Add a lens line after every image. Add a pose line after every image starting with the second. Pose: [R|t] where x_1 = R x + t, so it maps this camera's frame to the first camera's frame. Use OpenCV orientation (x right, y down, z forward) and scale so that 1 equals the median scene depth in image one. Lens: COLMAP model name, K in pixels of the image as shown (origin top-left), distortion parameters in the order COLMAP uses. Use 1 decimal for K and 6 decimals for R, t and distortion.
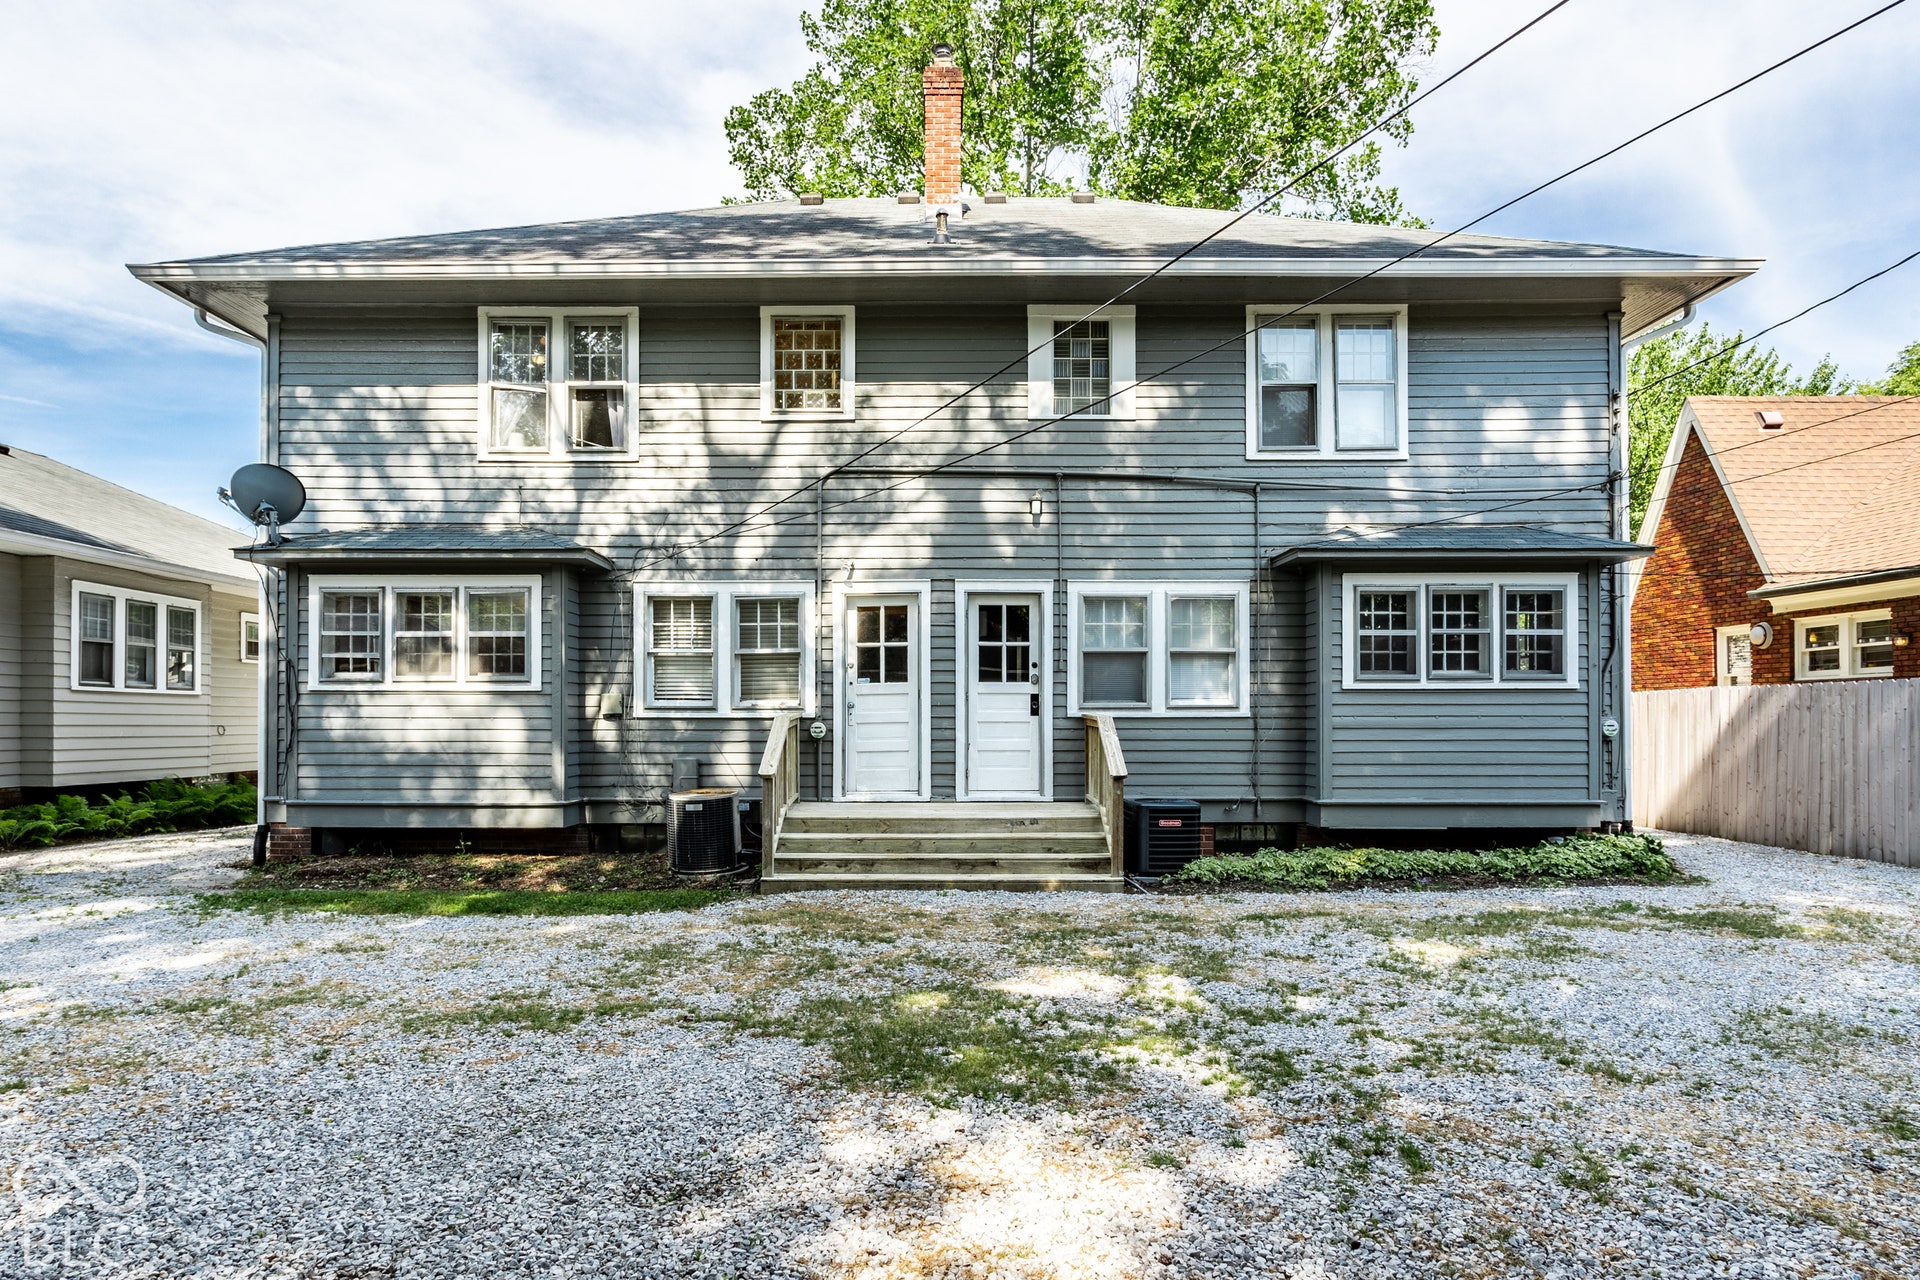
lens RADIAL K [[1050.4, 0, 961.2], [0, 1050.4, 702.1], [0, 0, 1]] dist [0.000779, -0.000558]
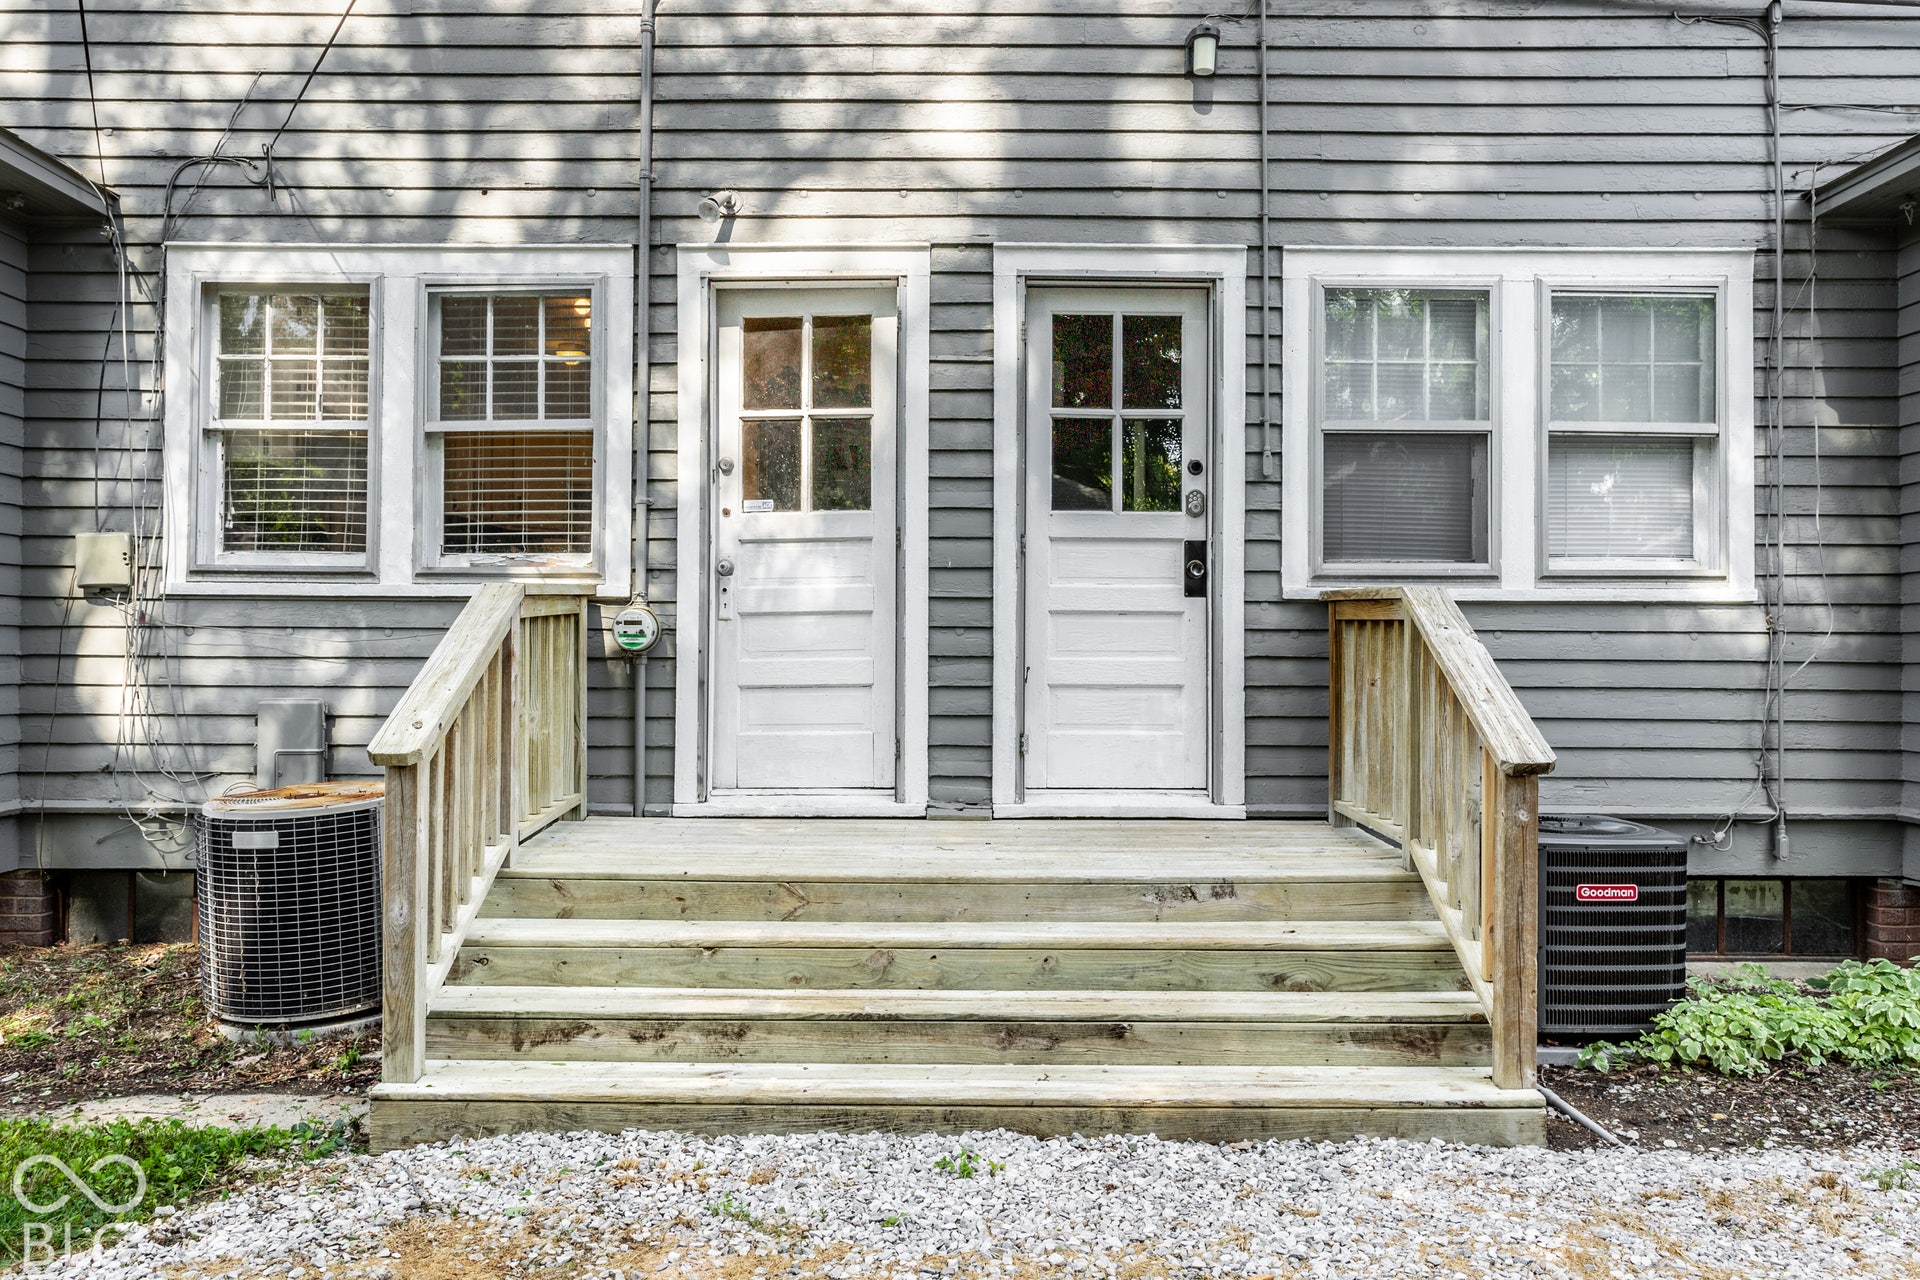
lens RADIAL K [[1407.8, 0, 959.6], [0, 1407.8, 614.1], [0, 0, 1]] dist [-0.000032, 0.000967]
pose [[0.999869, 0.004634, -0.015533, -0.009539], [-0.004840, 0.999901, -0.013202, 0.026873], [0.015470, 0.013275, 0.999792, 0.480658]]
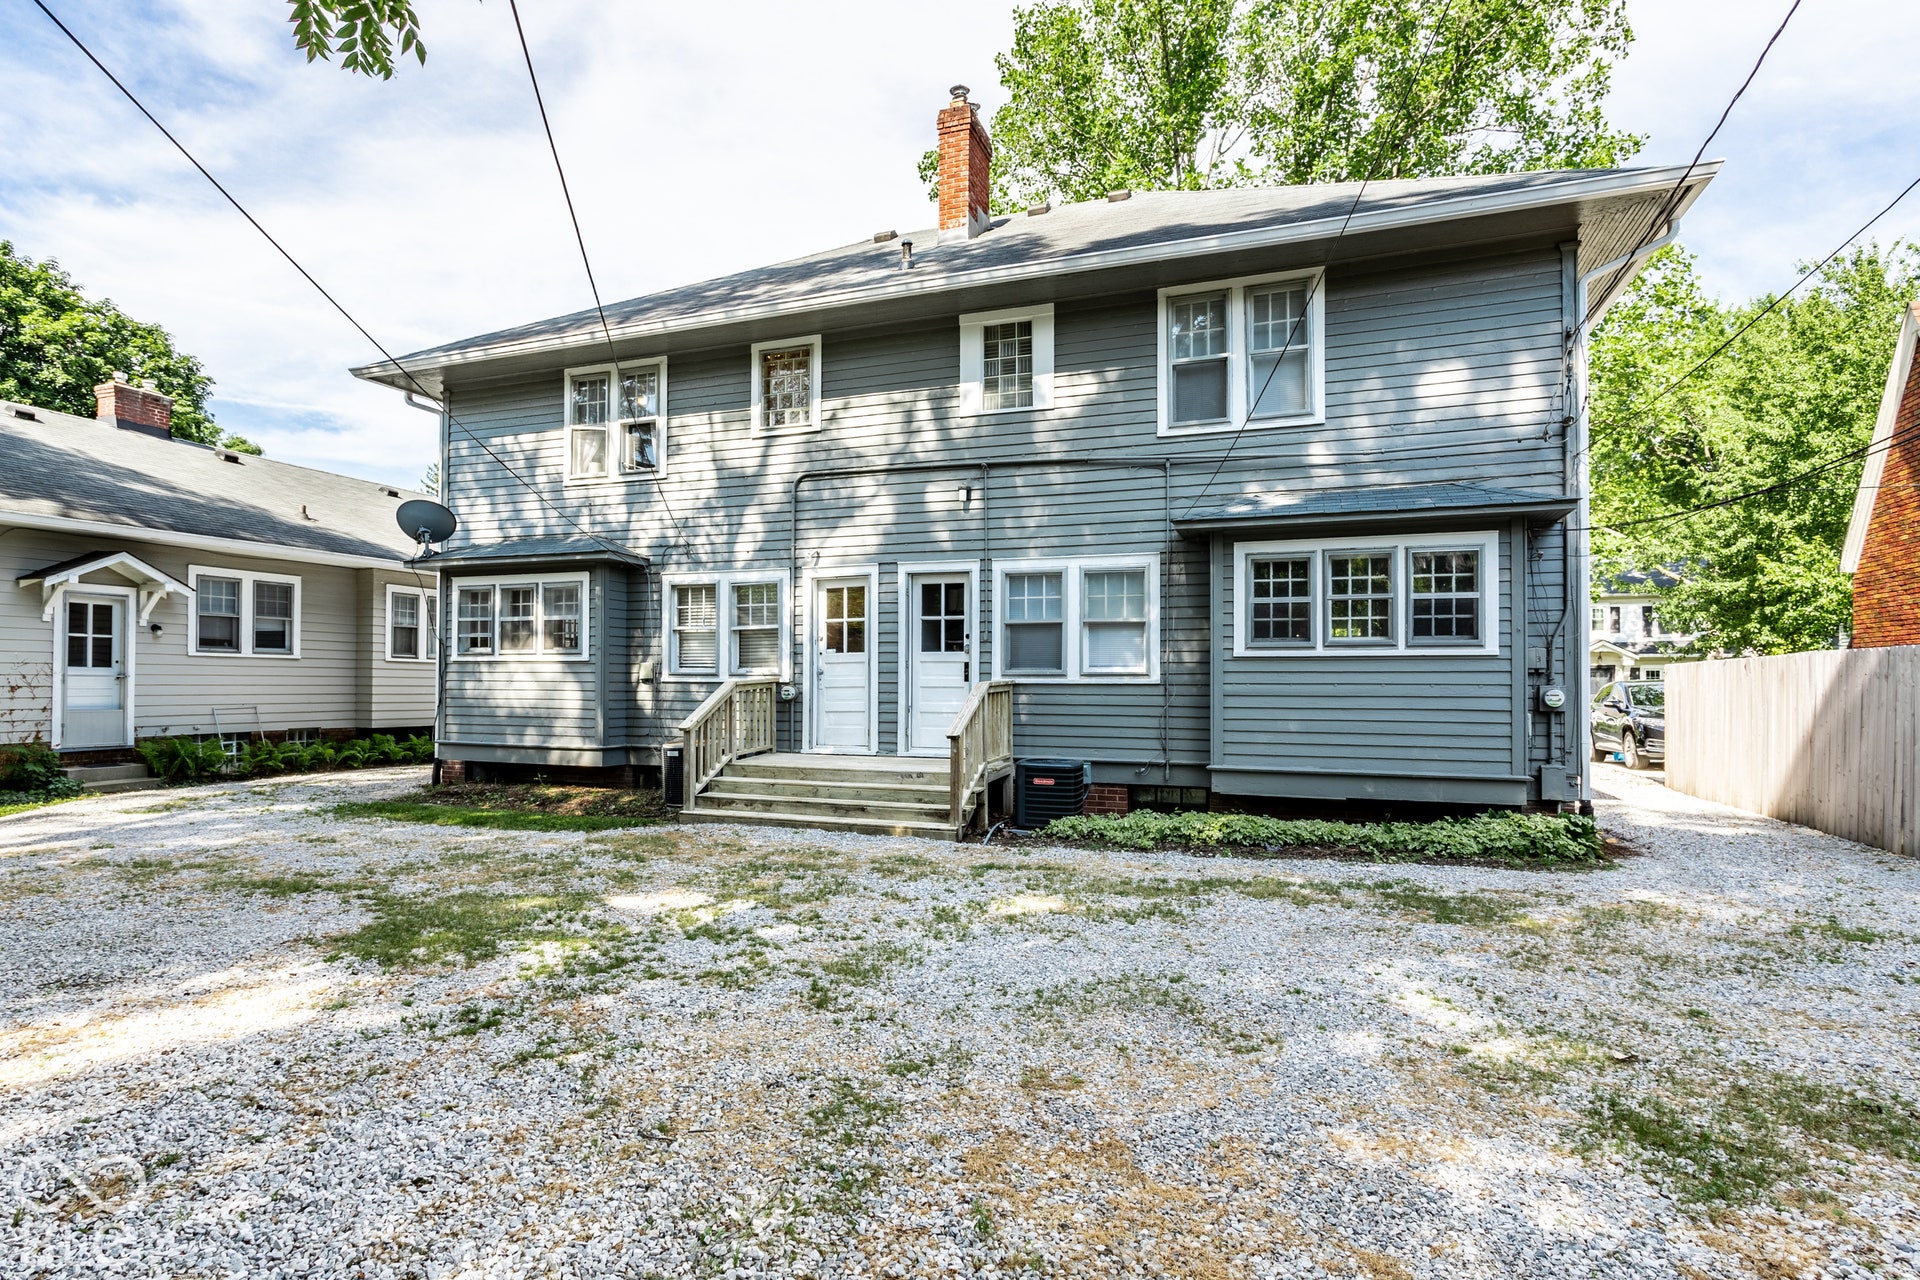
lens RADIAL K [[976.5, 0, 961.8], [0, 976.5, 664.6], [0, 0, 1]] dist [-0.001026, 0.000732]
pose [[0.938455, -0.001967, -0.345397, 0.427177], [0.000866, 0.999994, -0.003343, -0.001747], [0.345402, 0.002839, 0.938451, 0.024379]]
